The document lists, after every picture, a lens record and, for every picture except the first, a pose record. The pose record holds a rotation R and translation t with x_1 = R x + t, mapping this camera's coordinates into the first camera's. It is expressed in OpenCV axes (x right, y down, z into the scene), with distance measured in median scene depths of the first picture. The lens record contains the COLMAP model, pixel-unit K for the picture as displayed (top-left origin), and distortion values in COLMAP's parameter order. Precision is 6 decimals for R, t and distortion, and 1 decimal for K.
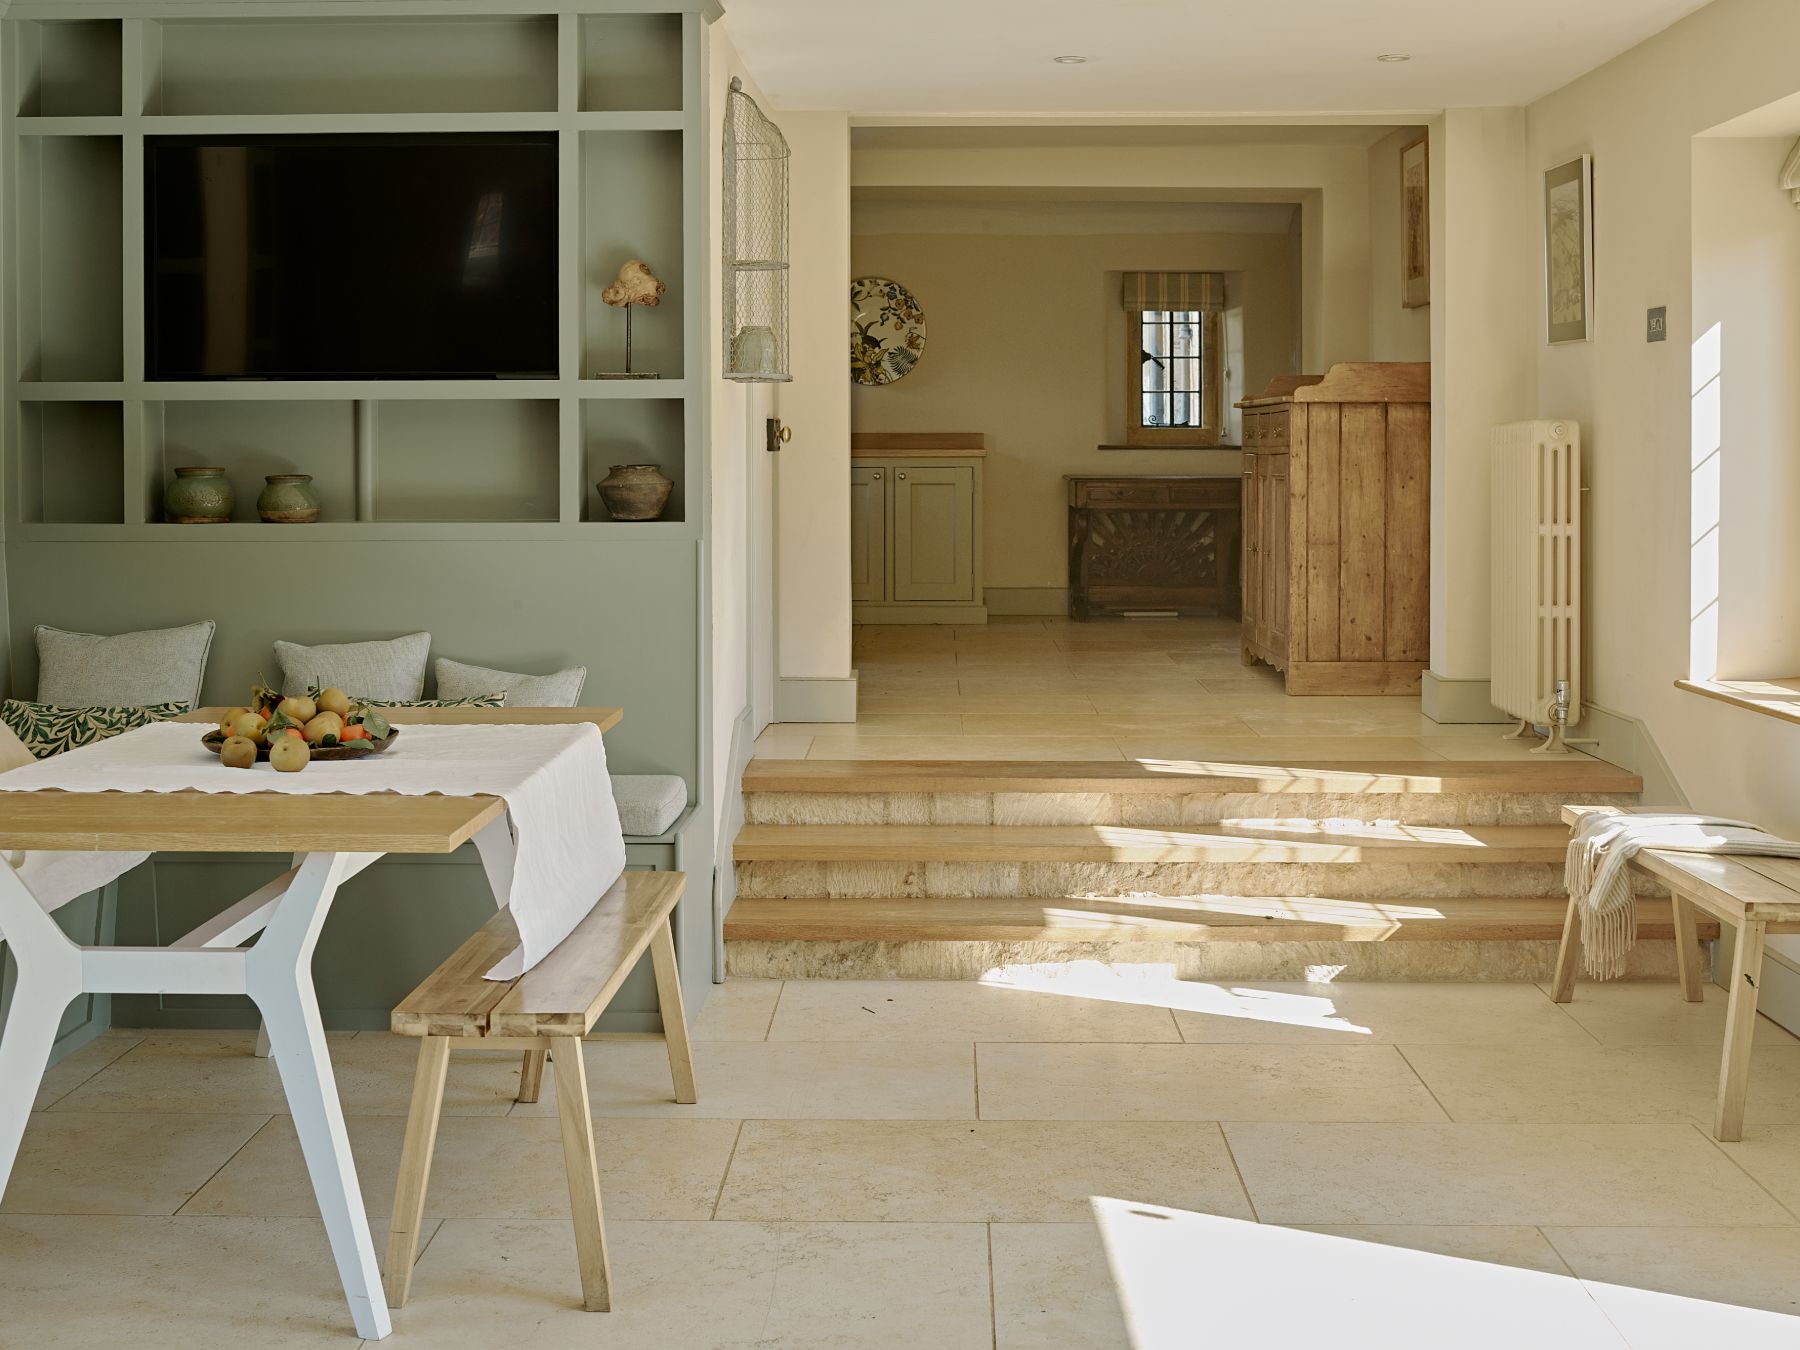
lens RADIAL K [[2269.7, 0, 848.2], [0, 2269.7, 673.7], [0, 0, 1]] dist [-0.088768, 0.064459]
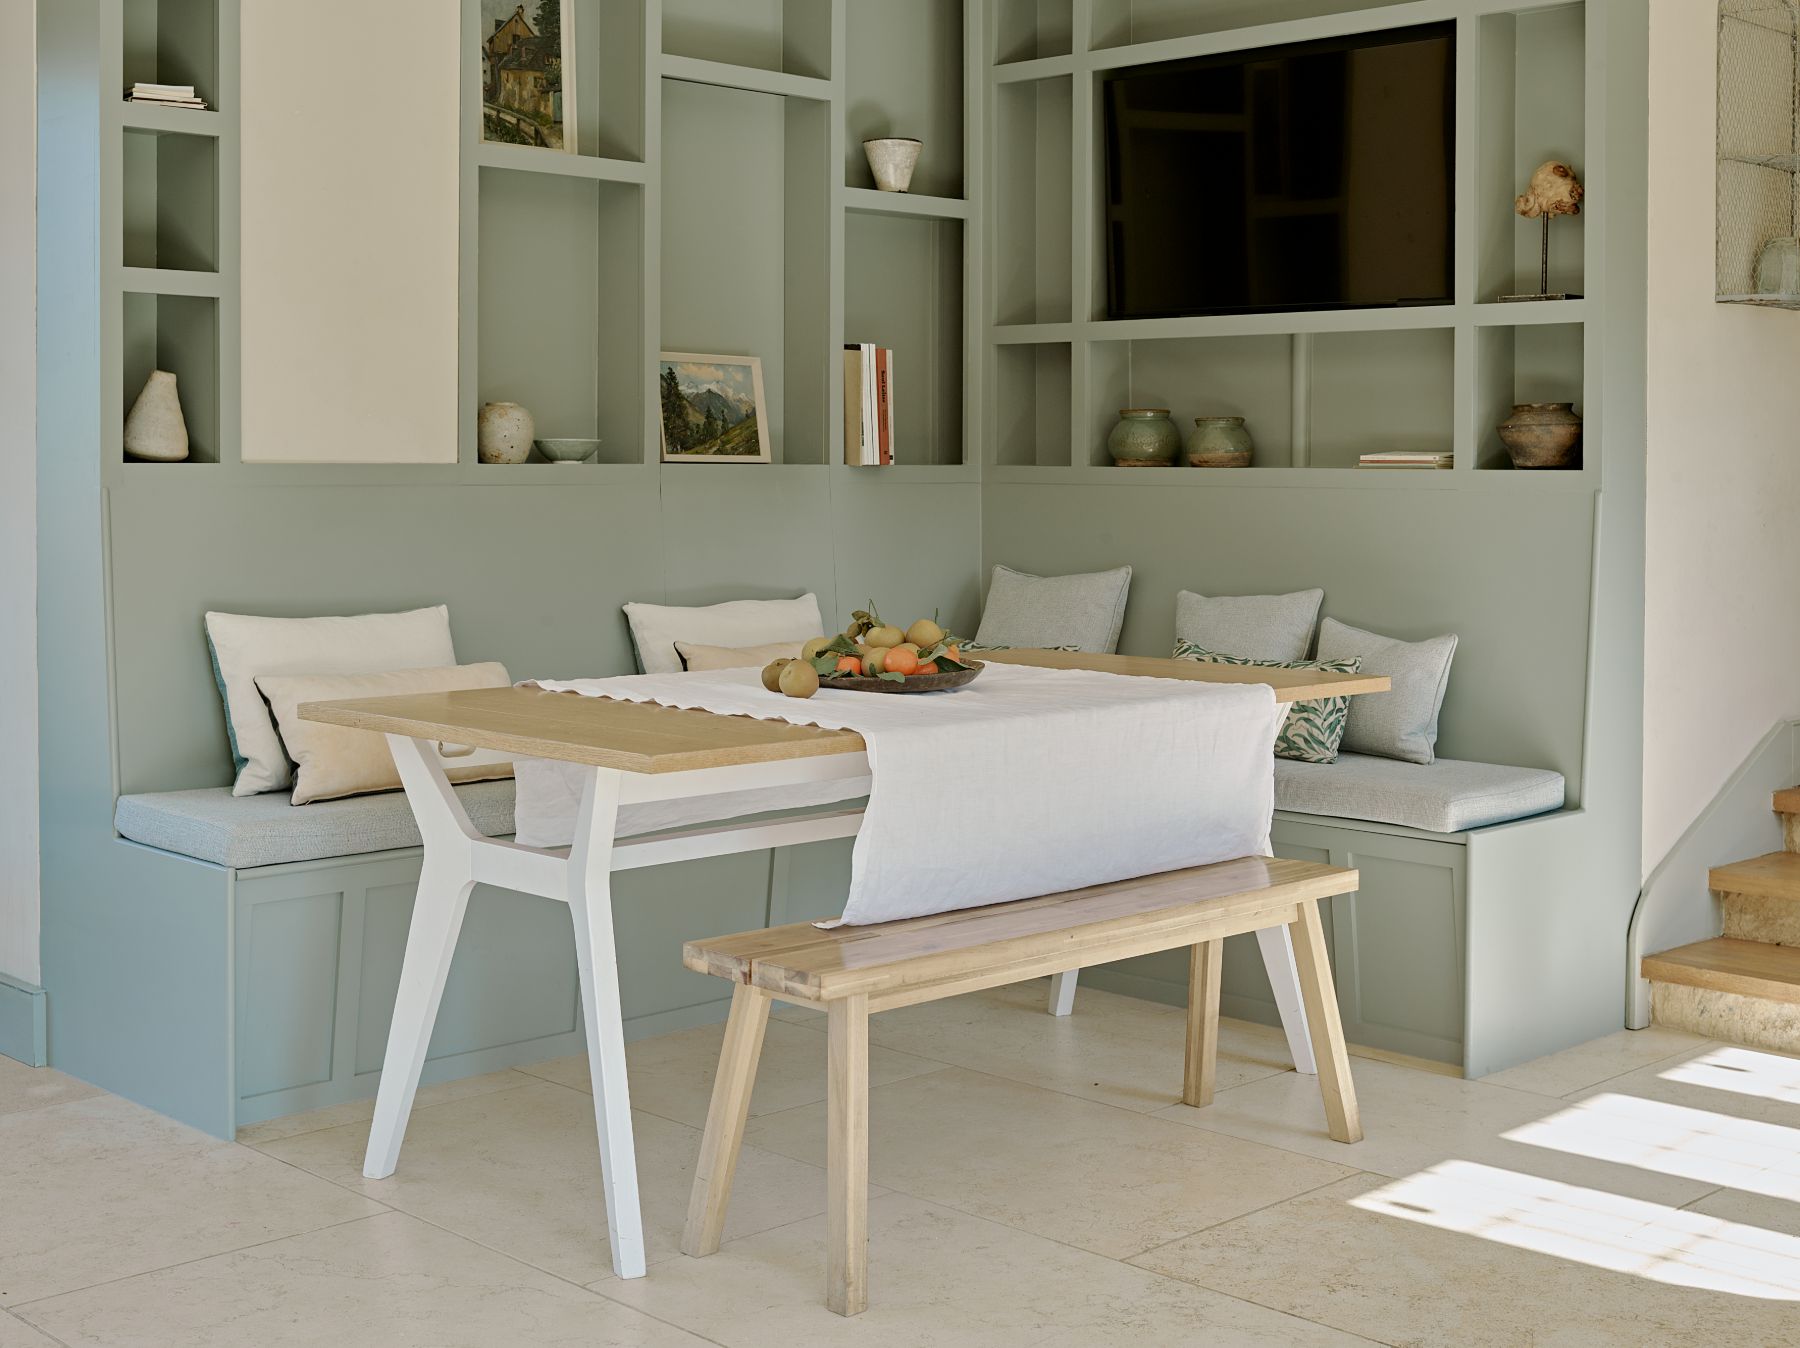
lens RADIAL K [[2269.7, 0, 848.2], [0, 2269.7, 672.7], [0, 0, 1]] dist [-0.088768, 0.064459]
pose [[0.736490, 0.069811, -0.672837, 0.289913], [-0.068958, 0.997227, 0.027987, 0.003022], [0.672925, 0.025785, 0.739261, 0.205112]]
